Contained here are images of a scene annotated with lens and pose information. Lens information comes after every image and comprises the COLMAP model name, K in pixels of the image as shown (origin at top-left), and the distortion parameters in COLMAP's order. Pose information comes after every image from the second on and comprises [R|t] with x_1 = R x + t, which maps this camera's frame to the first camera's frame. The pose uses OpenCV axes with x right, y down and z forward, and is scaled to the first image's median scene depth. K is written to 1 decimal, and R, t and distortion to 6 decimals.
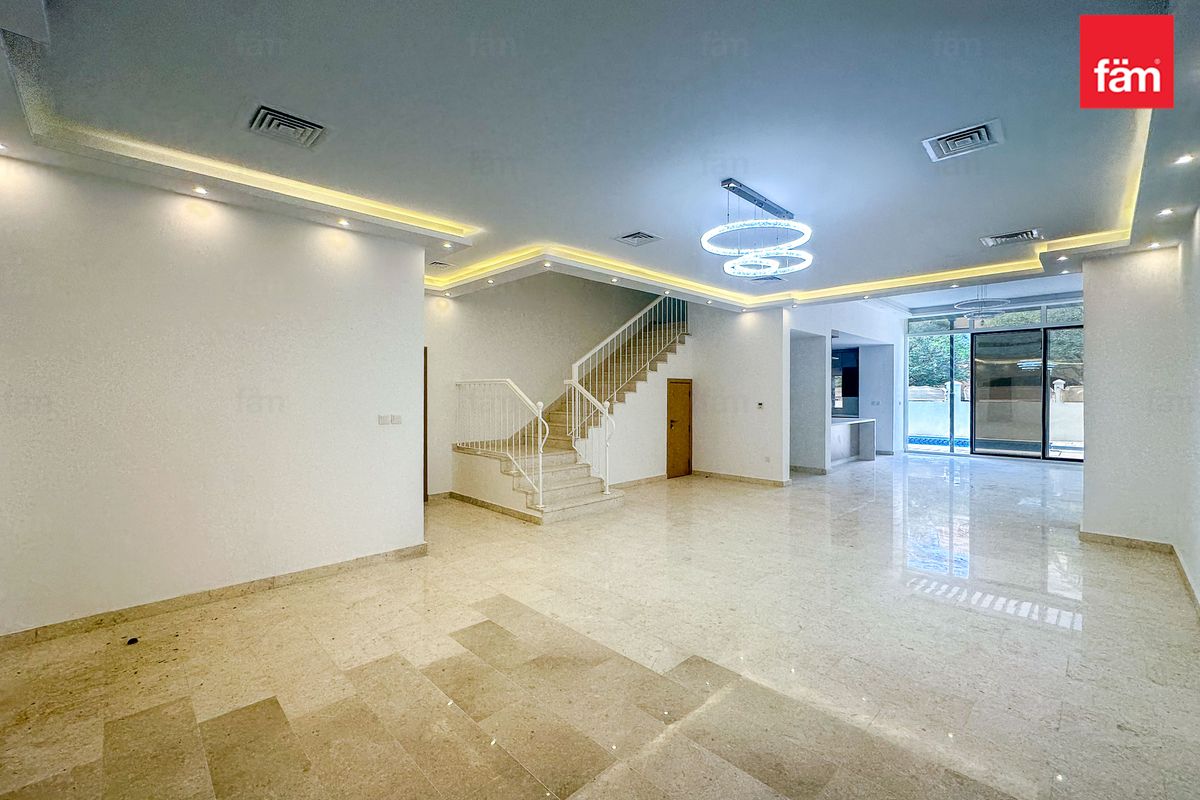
lens RADIAL K [[495.4, 0, 577.6], [0, 495.4, 395.1], [0, 0, 1]] dist [-0.009548, 0.002479]
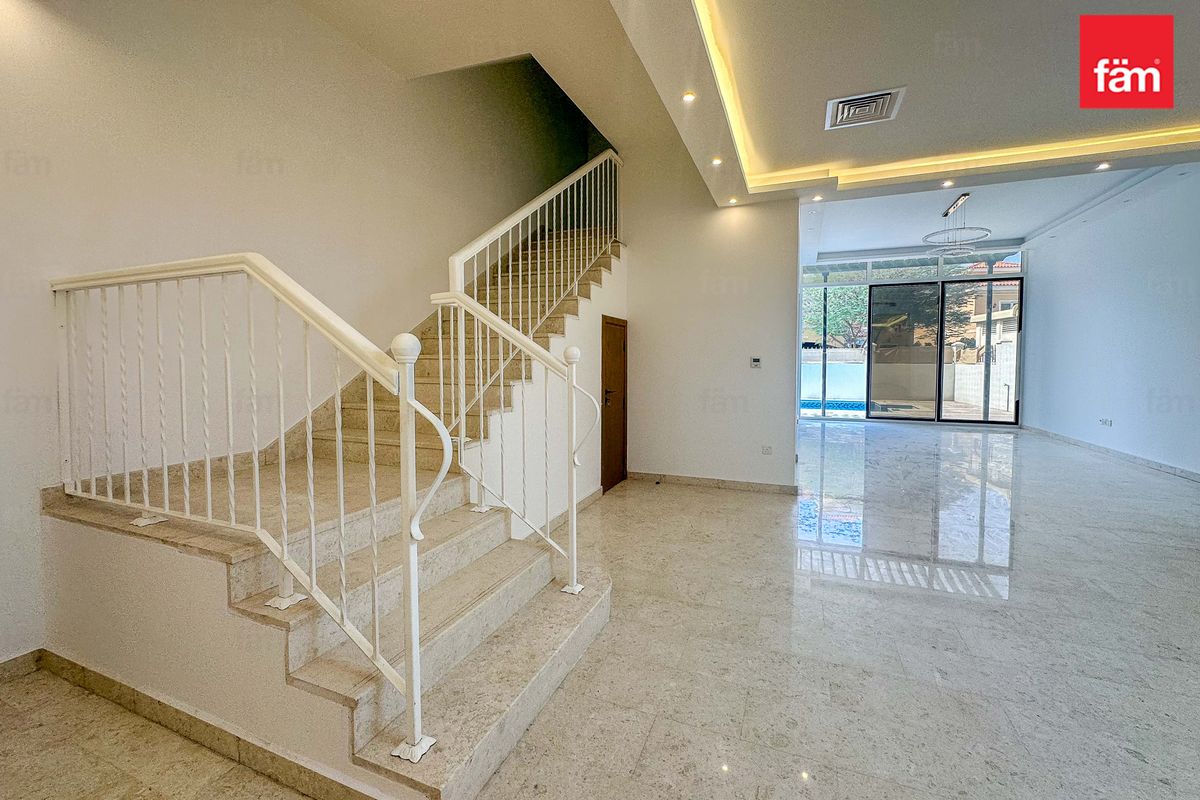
lens RADIAL K [[495.4, 0, 590.6], [0, 495.4, 382.1], [0, 0, 1]] dist [-0.009548, 0.002479]
pose [[0.907222, -0.017232, 0.420298, -0.062996], [-0.000451, 0.999120, 0.041937, 0.018035], [-0.420651, -0.038236, 0.906416, 0.487119]]
